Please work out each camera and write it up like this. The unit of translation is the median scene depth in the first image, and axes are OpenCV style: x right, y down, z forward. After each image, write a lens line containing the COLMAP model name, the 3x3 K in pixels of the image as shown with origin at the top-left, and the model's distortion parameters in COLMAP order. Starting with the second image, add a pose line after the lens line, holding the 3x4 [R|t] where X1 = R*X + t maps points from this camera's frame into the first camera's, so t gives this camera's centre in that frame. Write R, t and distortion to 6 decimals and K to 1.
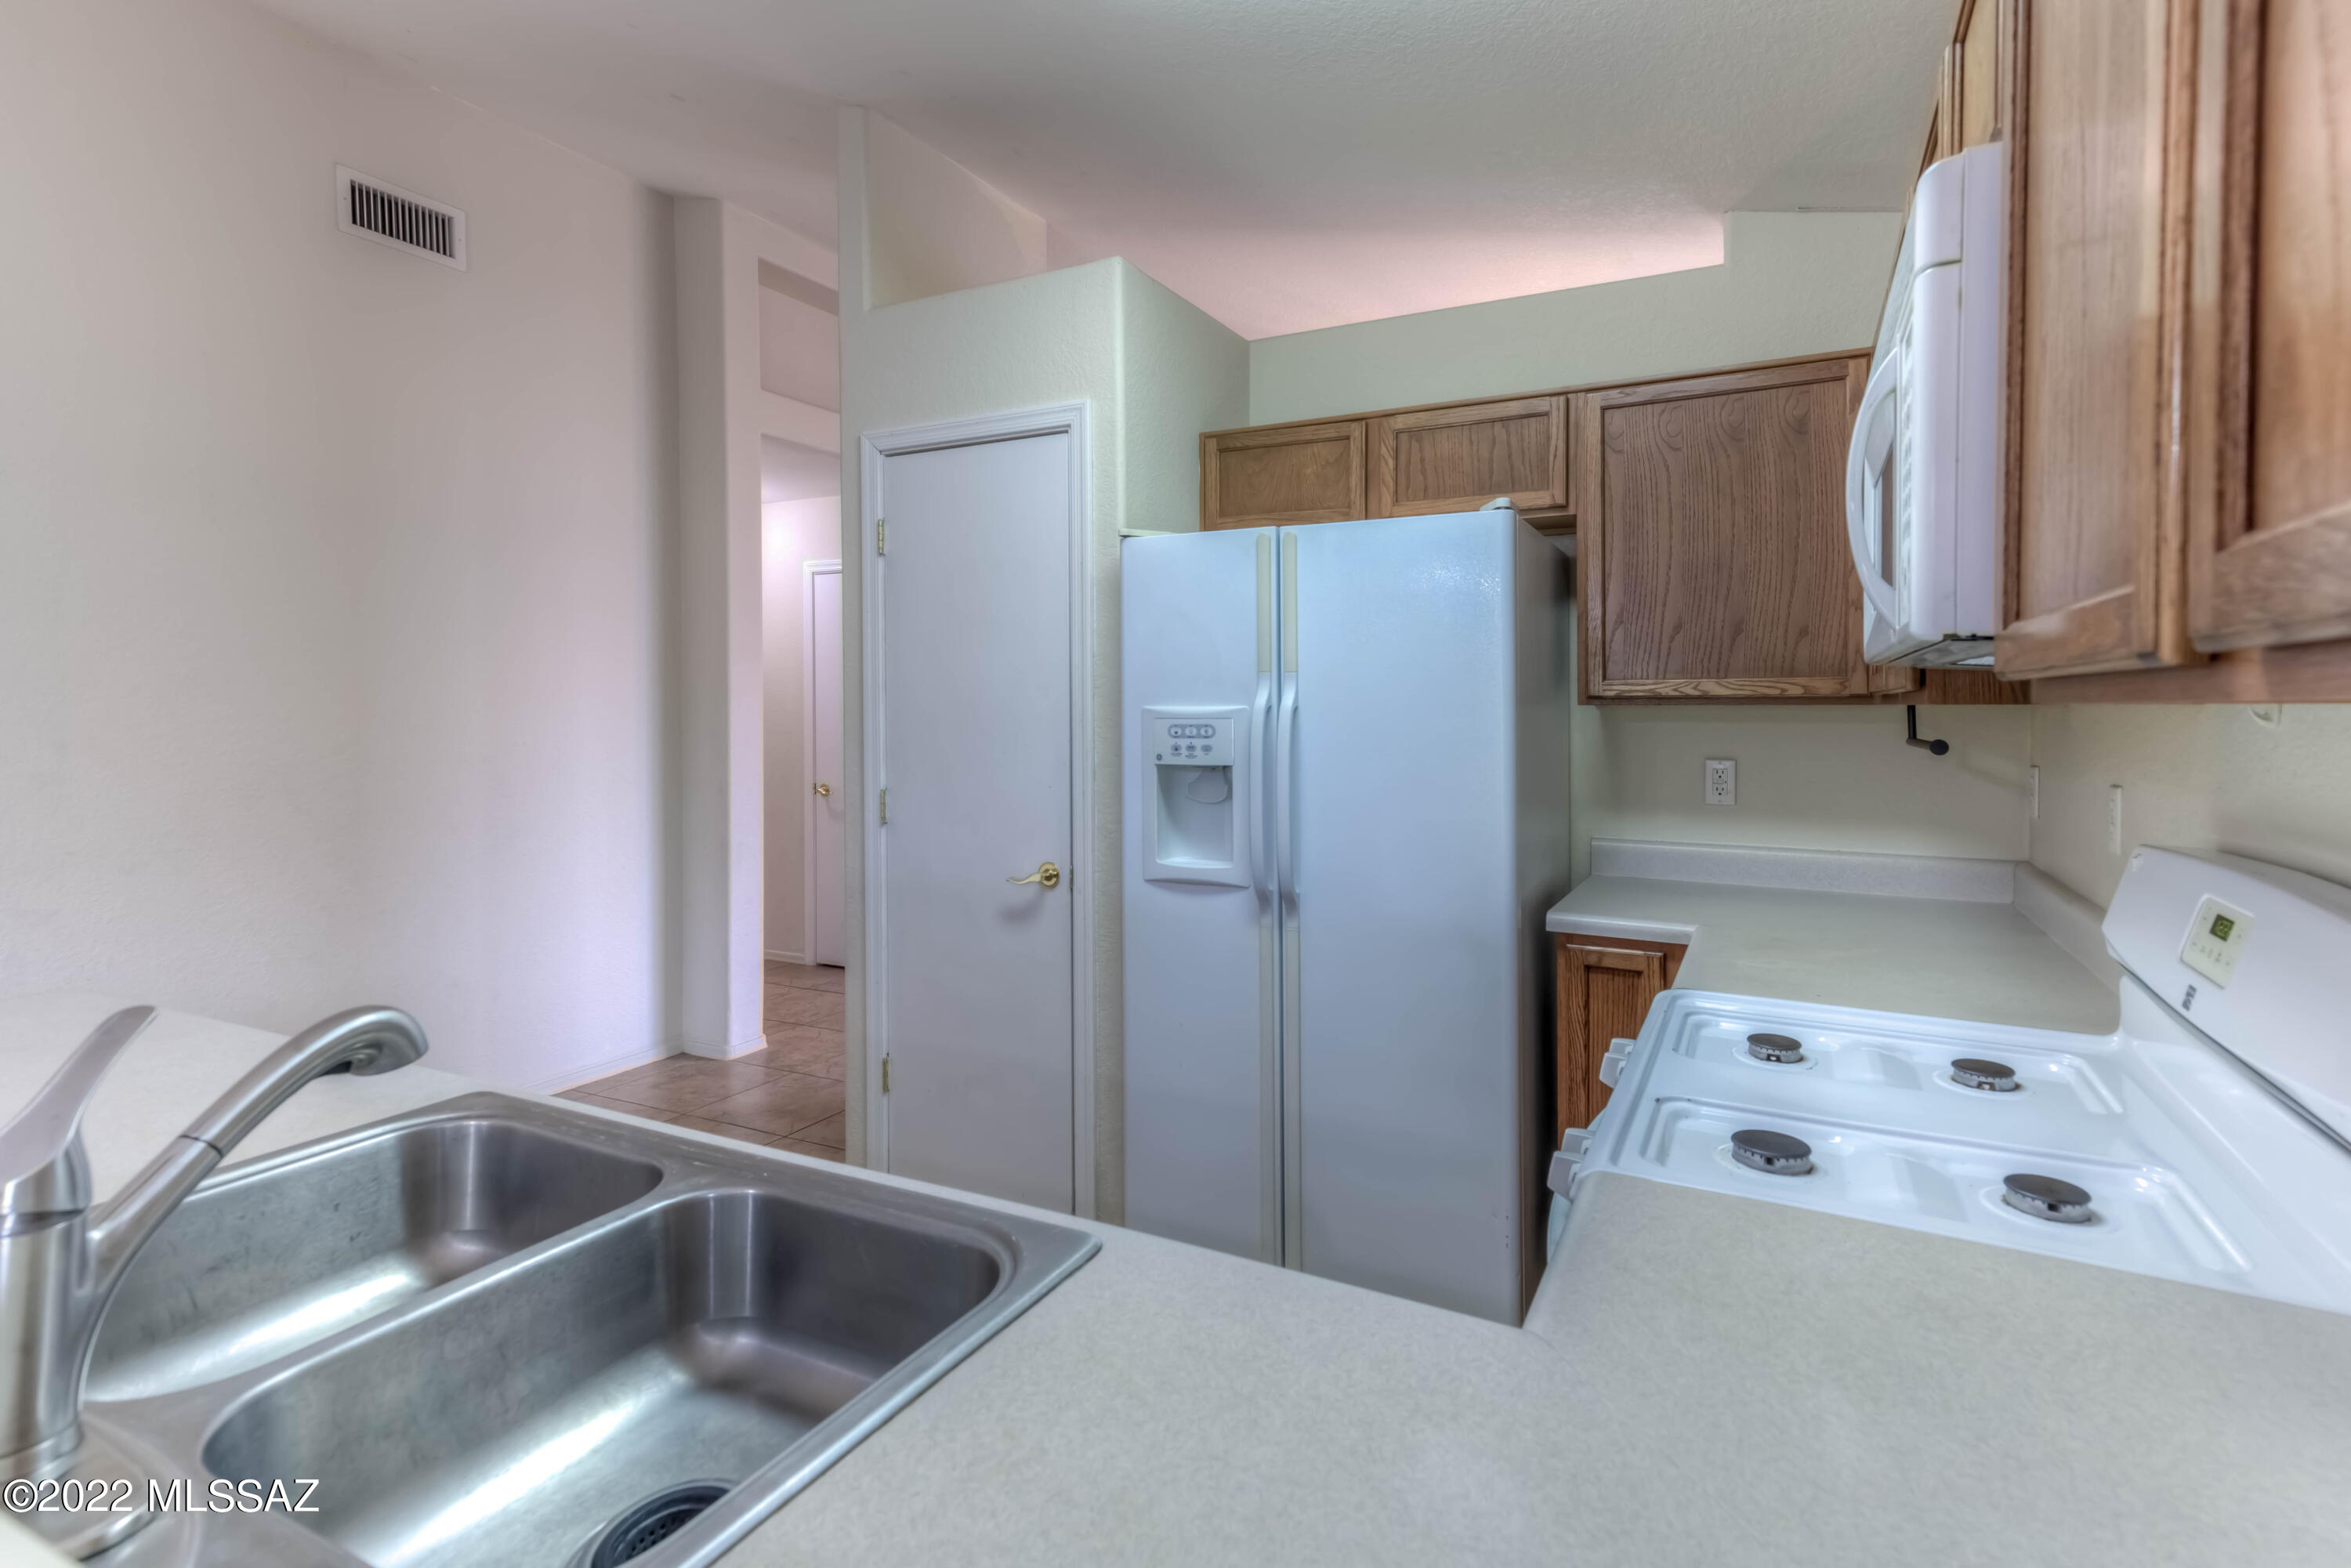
lens RADIAL K [[1143.0, 0, 1183.7], [0, 1143.0, 718.6], [0, 0, 1]] dist [-0.000334, -0.000045]
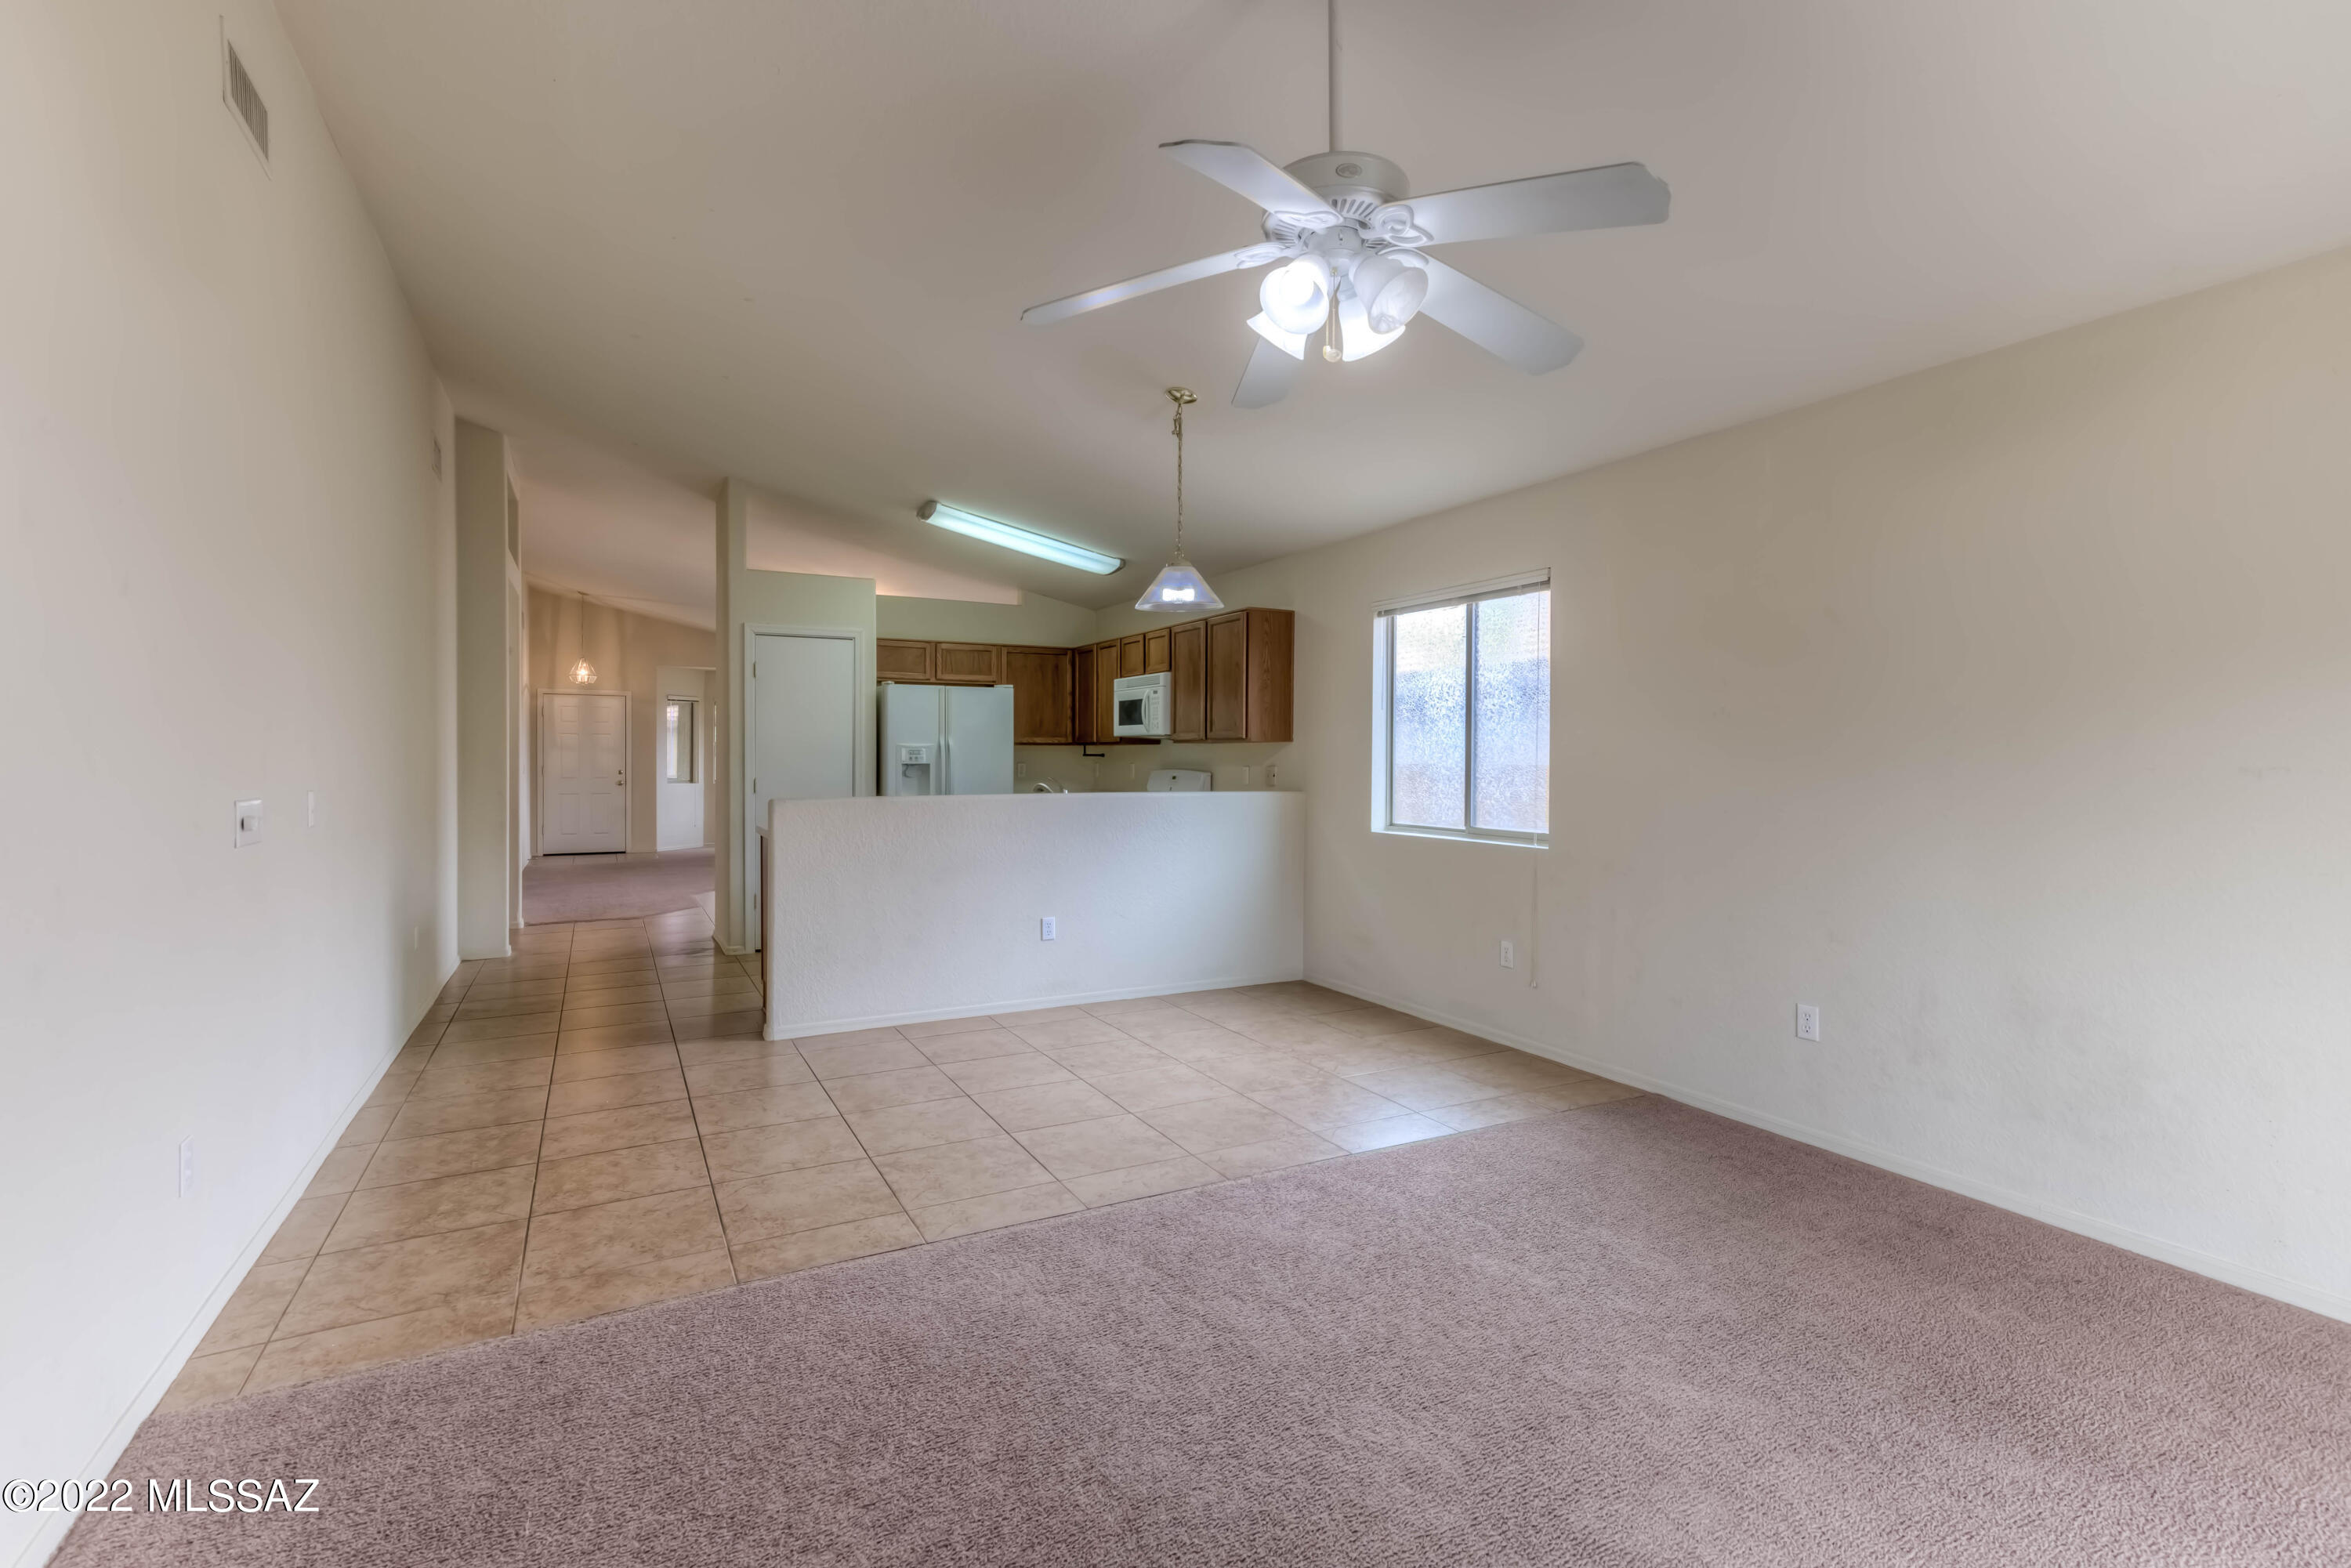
lens RADIAL K [[1084.1, 0, 1177.4], [0, 1084.1, 762.5], [0, 0, 1]] dist [0.015784, 0.000212]
pose [[0.566860, -0.005448, 0.823796, -1.911044], [0.002444, 0.999985, 0.004931, 0.024885], [-0.823810, -0.000782, 0.566865, -1.146514]]
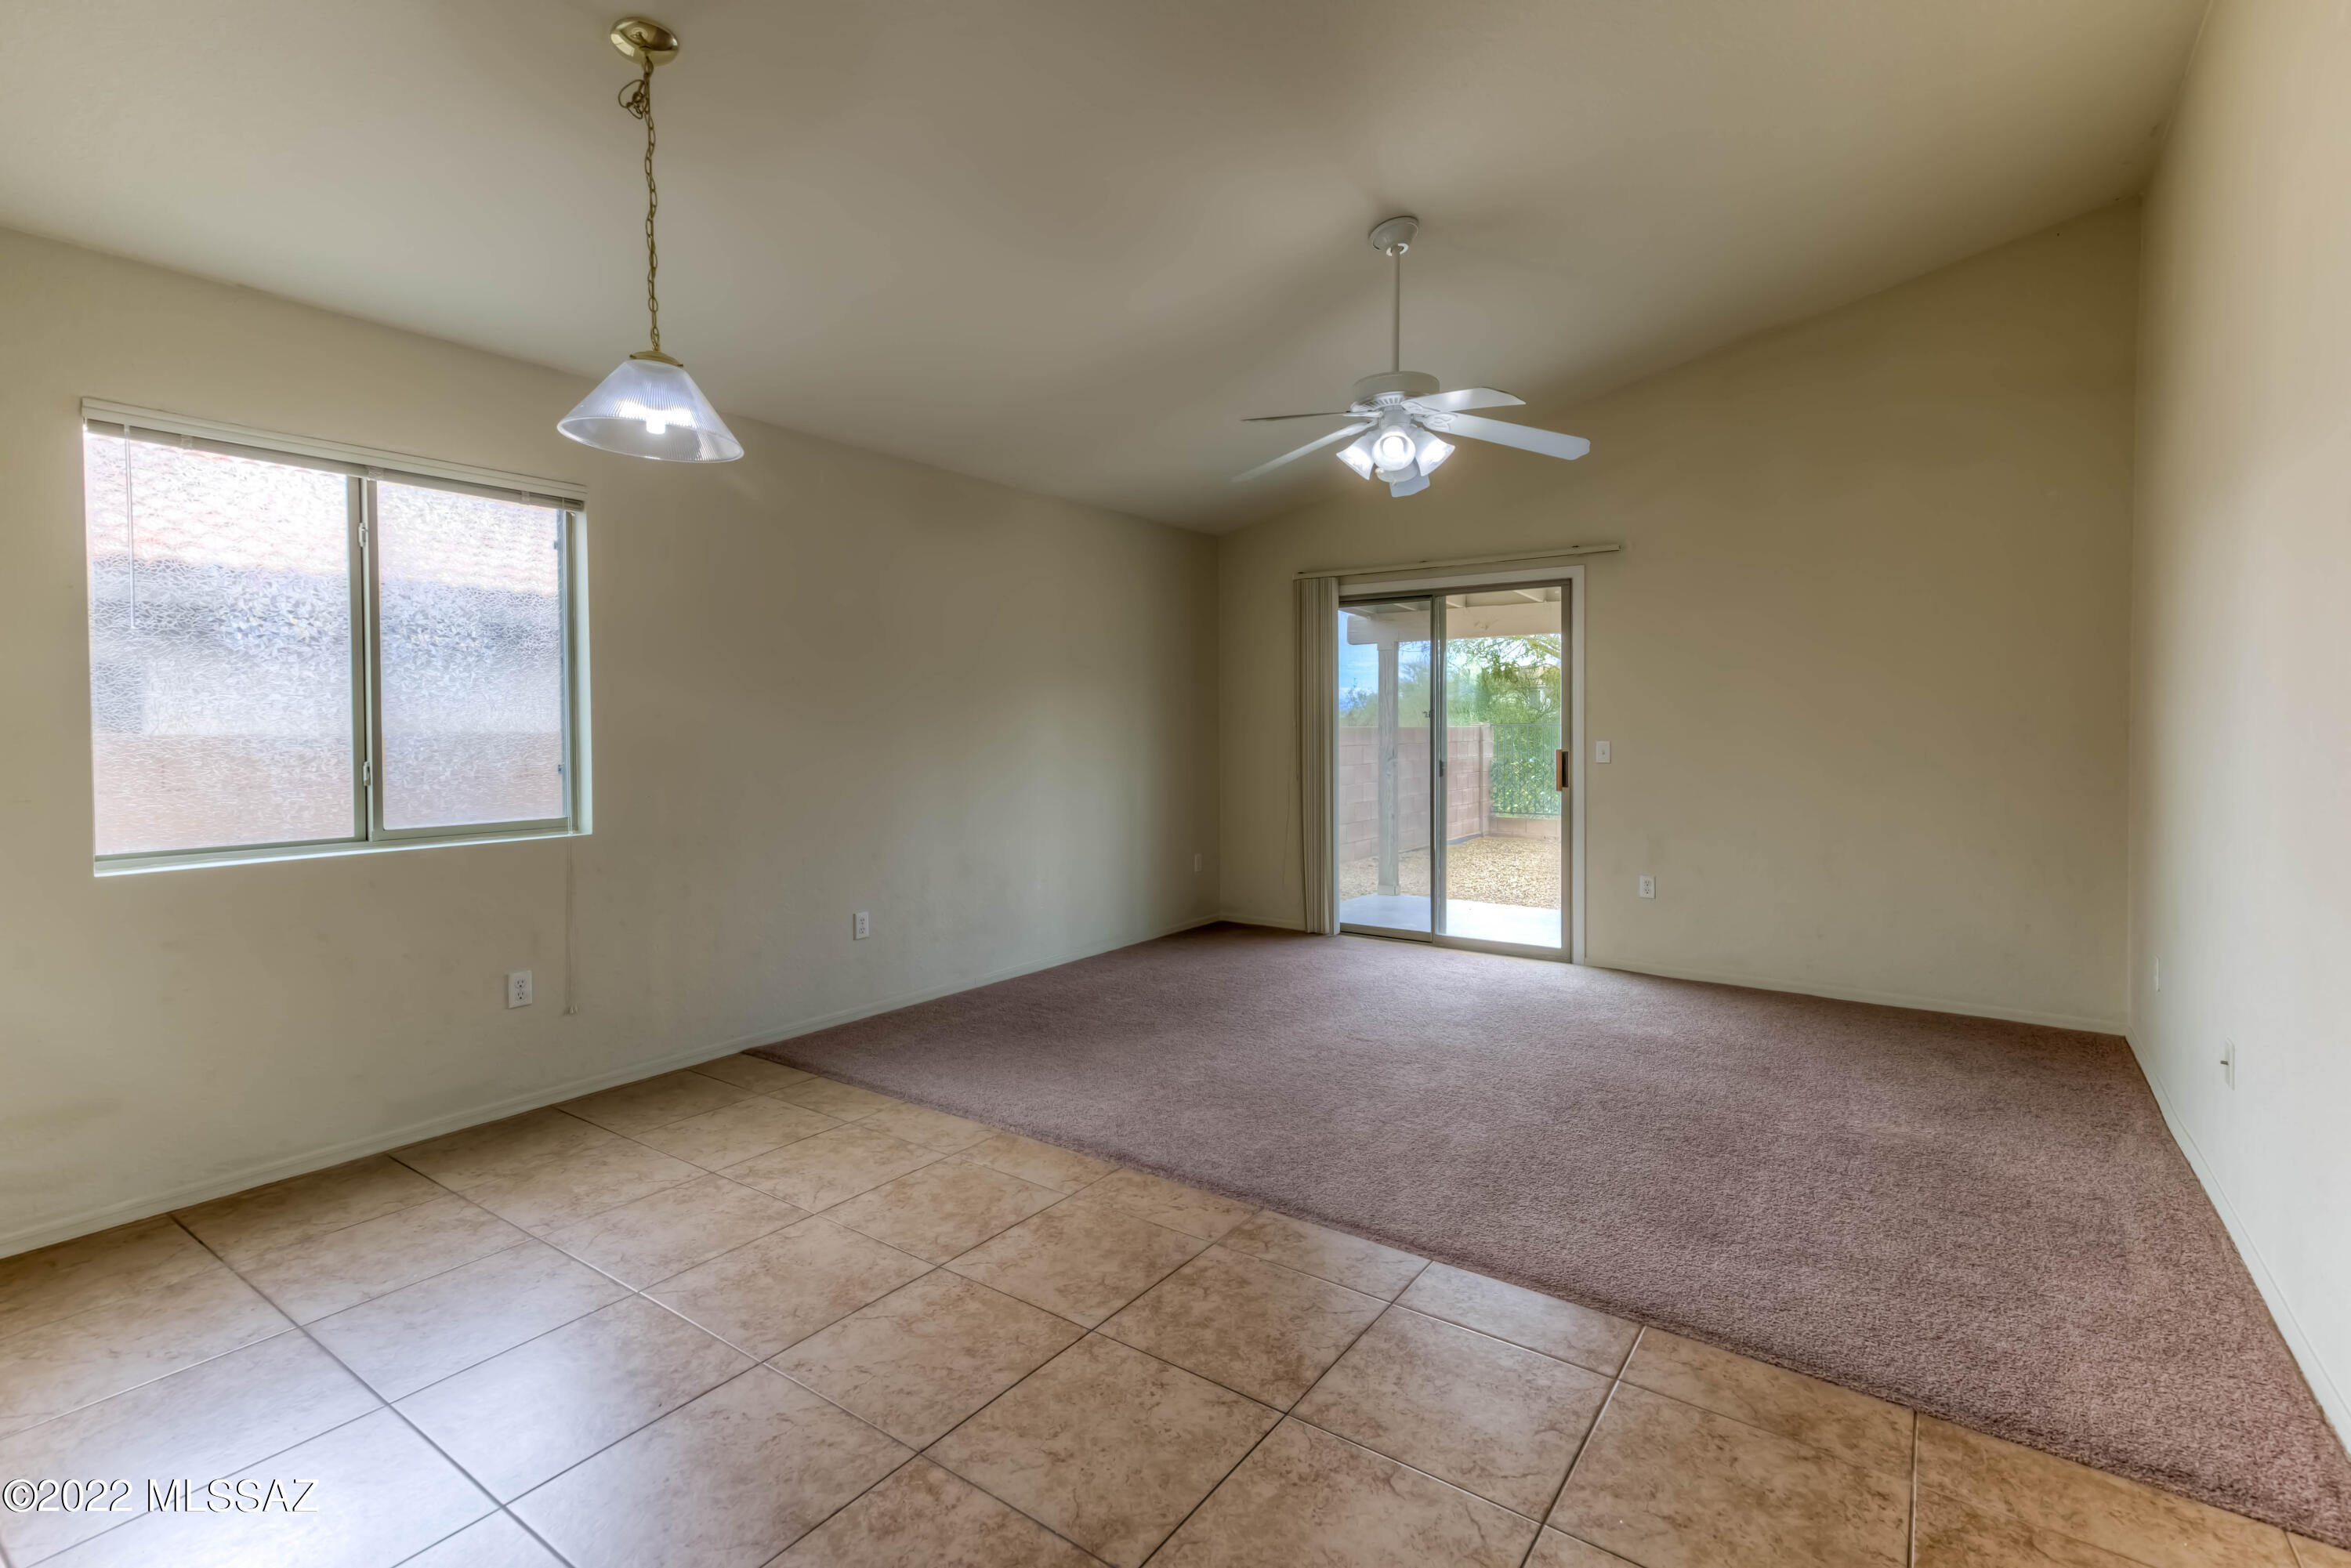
lens RADIAL K [[1083.0, 0, 1168.0], [0, 1083.0, 737.4], [0, 0, 1]] dist [0.014452, 0.000470]
pose [[-0.989570, 0.000485, 0.144052, -1.074764], [0.003075, 0.999838, 0.017758, 0.026786], [-0.144020, 0.018016, -0.989411, 0.642298]]
